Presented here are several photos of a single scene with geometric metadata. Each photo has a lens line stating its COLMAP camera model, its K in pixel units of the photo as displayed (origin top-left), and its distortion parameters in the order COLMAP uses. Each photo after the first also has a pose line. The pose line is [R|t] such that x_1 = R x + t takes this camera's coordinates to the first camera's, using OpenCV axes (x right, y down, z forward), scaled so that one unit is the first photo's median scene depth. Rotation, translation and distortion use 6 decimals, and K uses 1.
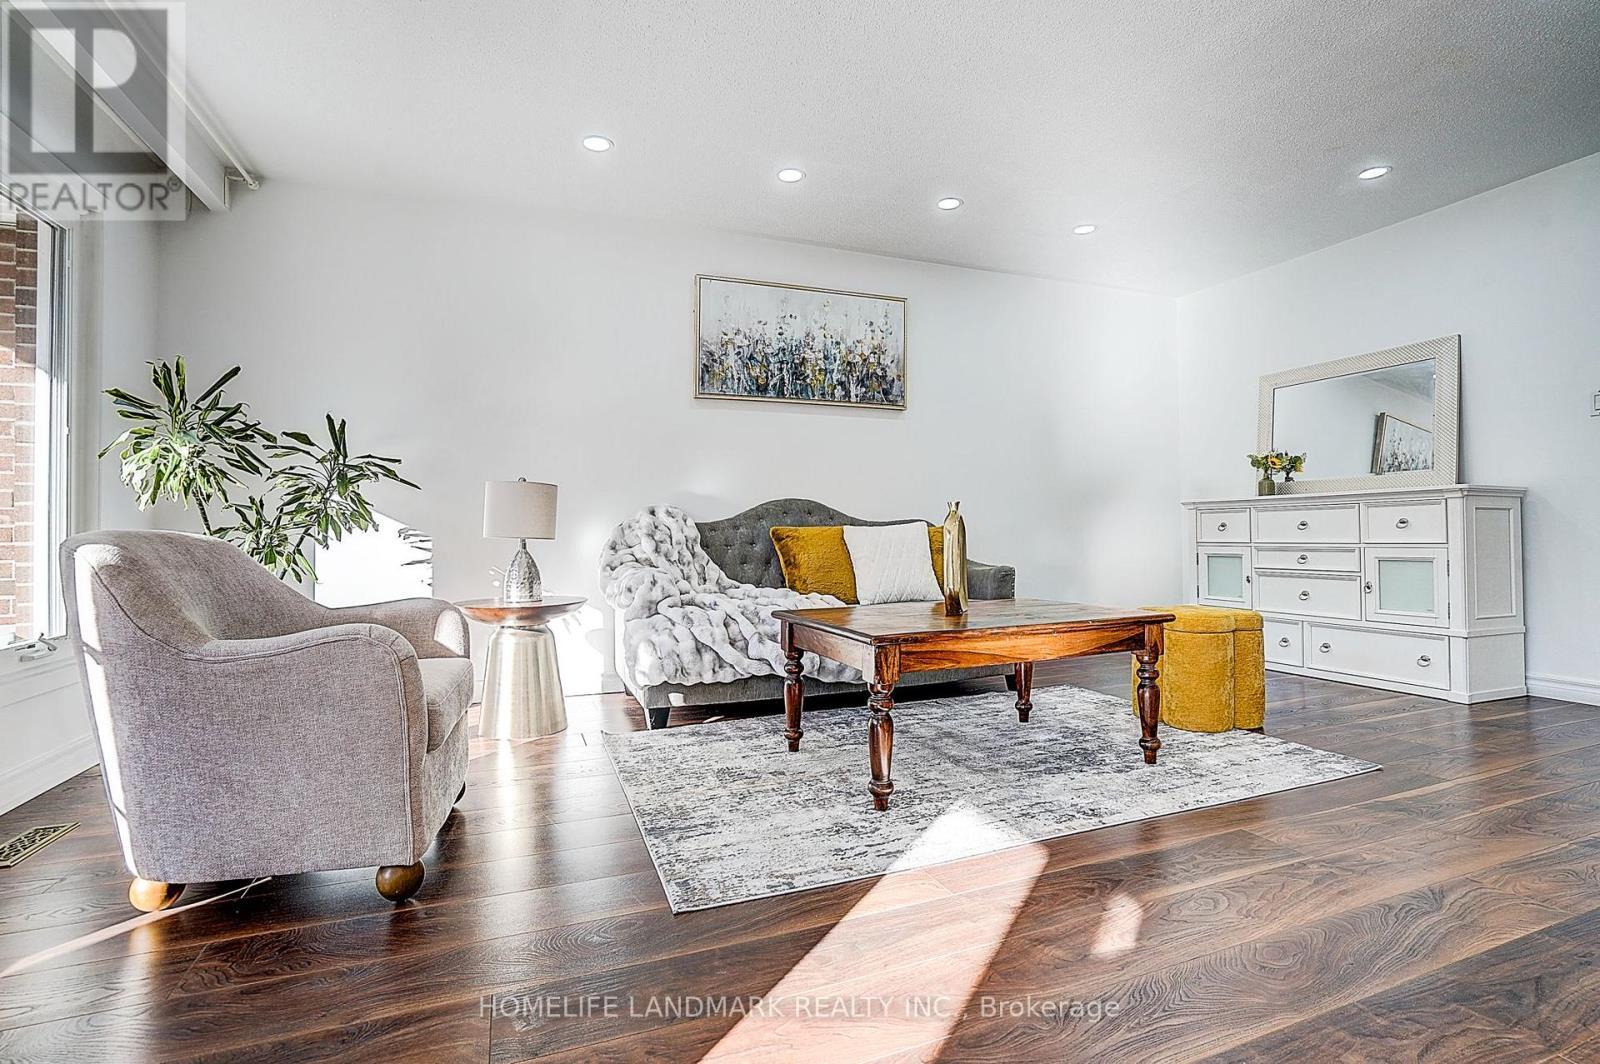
lens RADIAL K [[760.9, 0, 792.9], [0, 760.9, 517.0], [0, 0, 1]] dist [-0.070720, 0.031101]
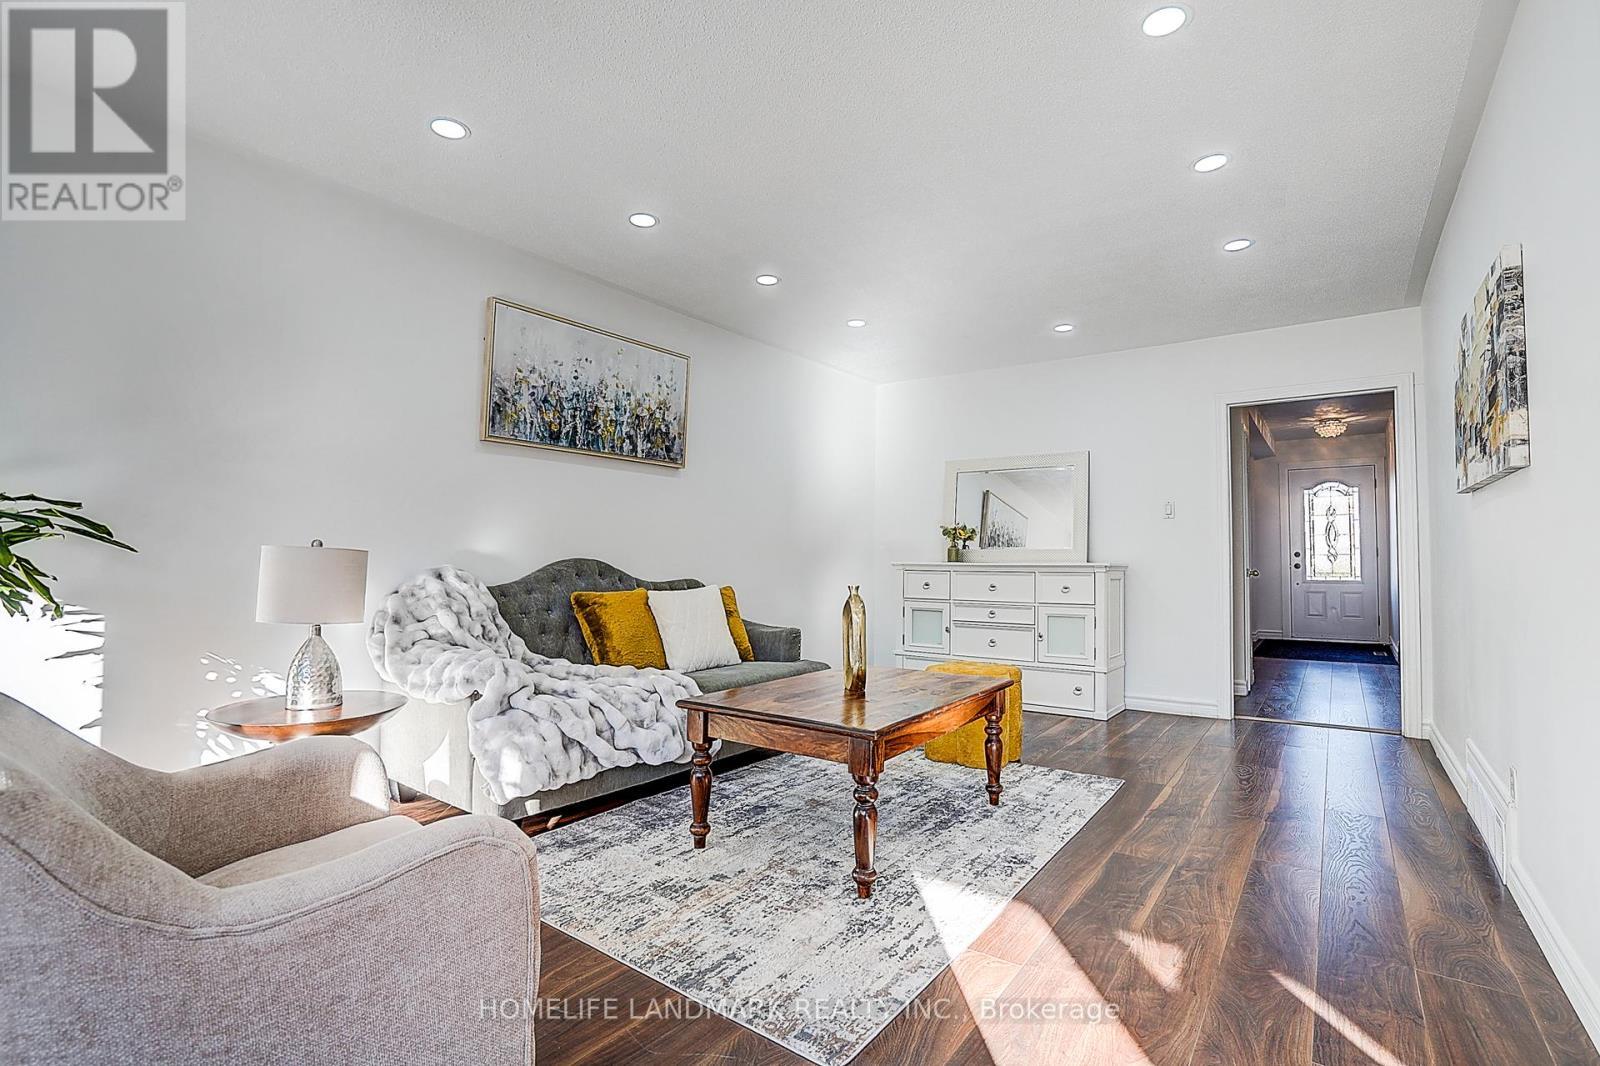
lens RADIAL K [[750.2, 0, 800.8], [0, 750.2, 535.5], [0, 0, 1]] dist [-0.066804, 0.028628]
pose [[0.842035, 0.033194, 0.538400, -0.291225], [-0.028184, 0.999449, -0.017541, -0.048145], [-0.538685, -0.000404, 0.842507, 0.109046]]
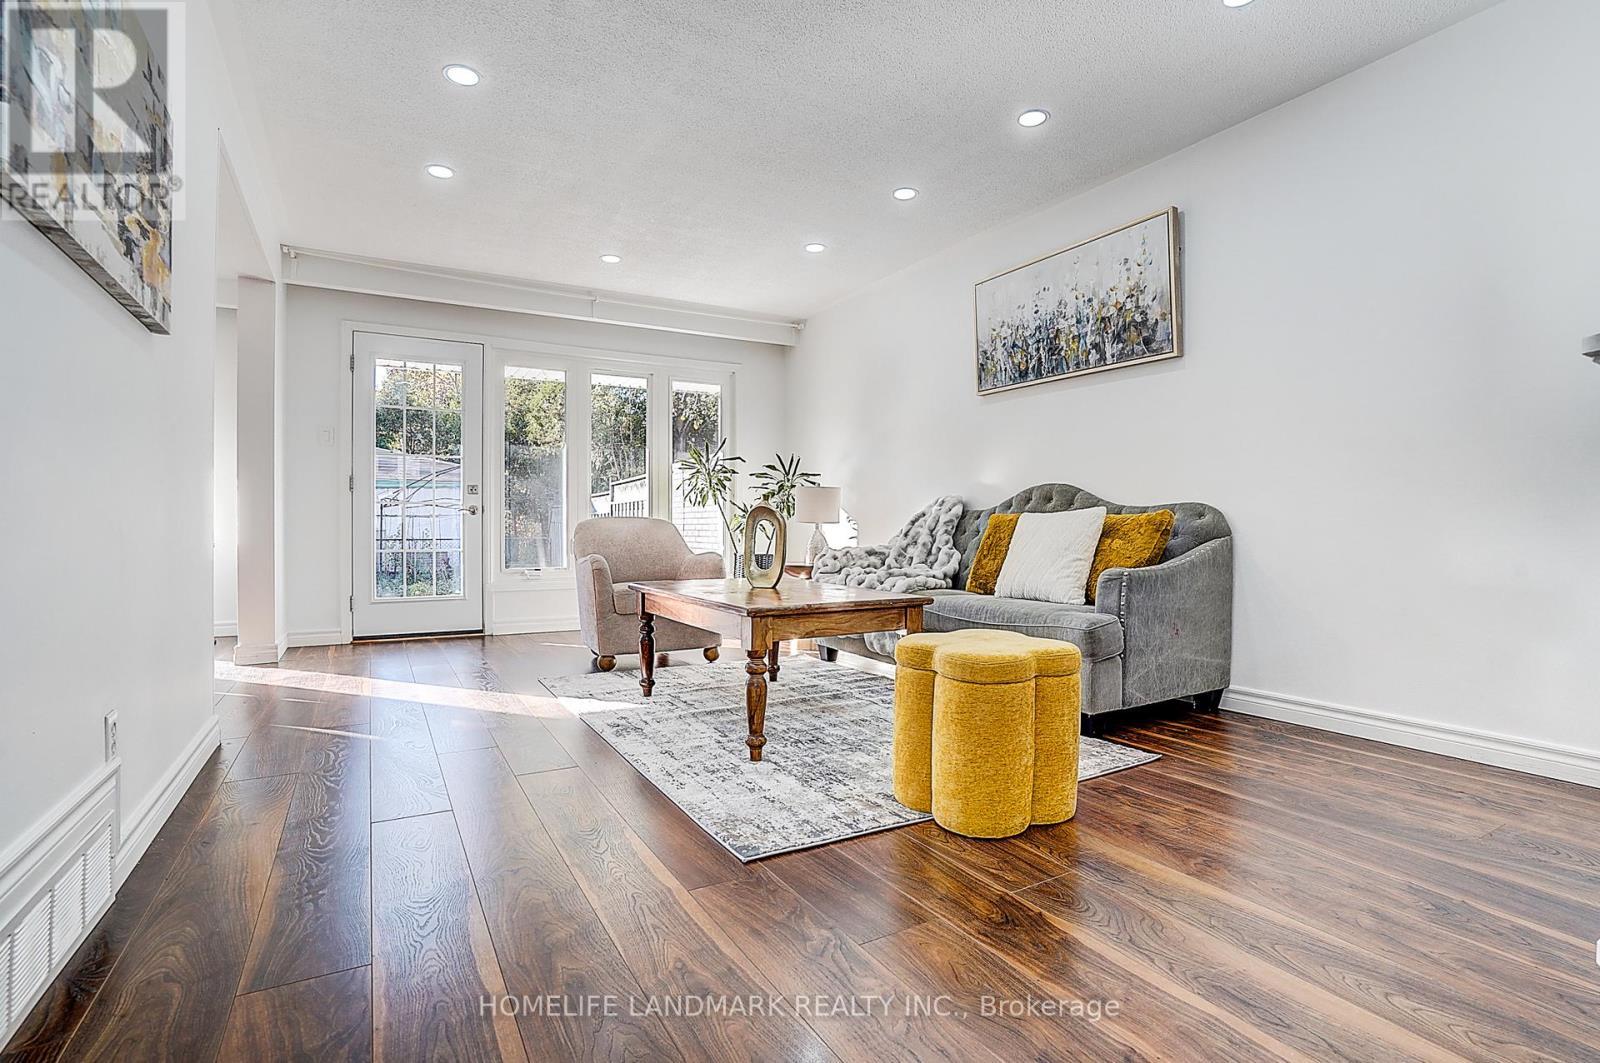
lens RADIAL K [[750.2, 0, 800.8], [0, 750.2, 534.0], [0, 0, 1]] dist [-0.066804, 0.028628]
pose [[0.152558, 0.026742, -0.987933, 0.962180], [0.021112, 0.999318, 0.030310, 0.004565], [0.988069, -0.025482, 0.151889, 0.613463]]
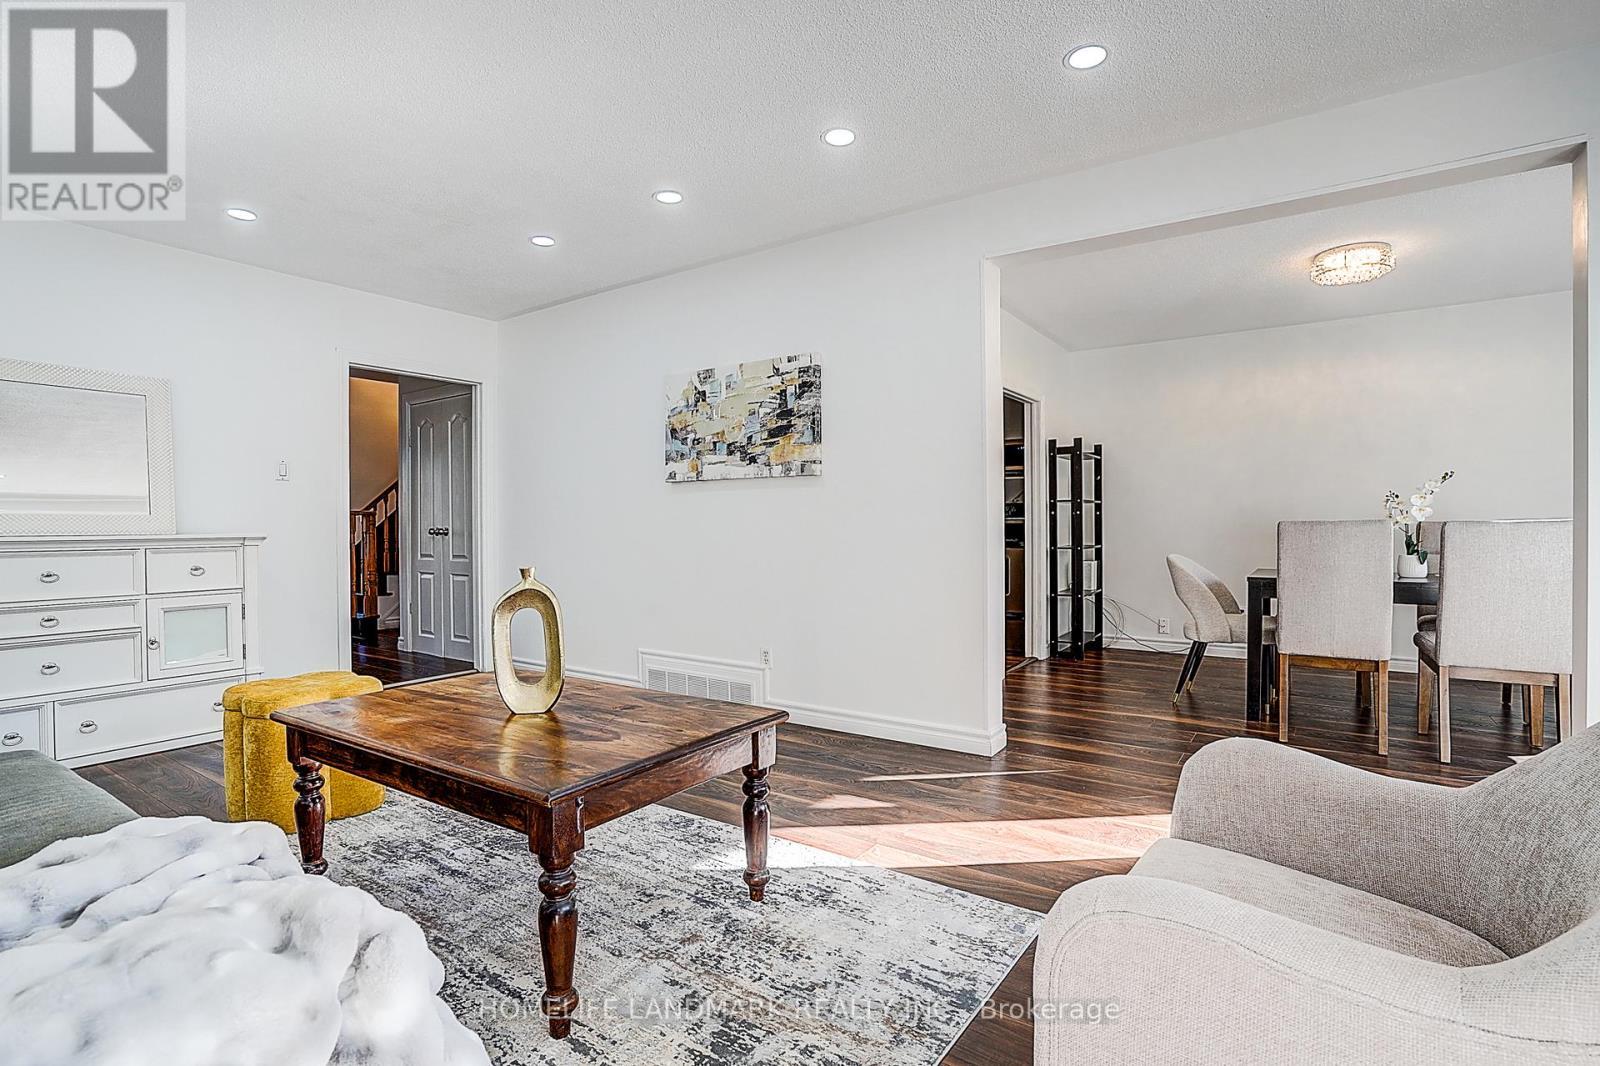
lens RADIAL K [[750.2, 0, 800.8], [0, 750.2, 535.5], [0, 0, 1]] dist [-0.066804, 0.028628]
pose [[-0.569092, 0.007703, 0.822237, -0.378009], [-0.008526, 0.999847, -0.015269, -0.027438], [-0.822229, -0.015700, -0.568940, 0.835051]]
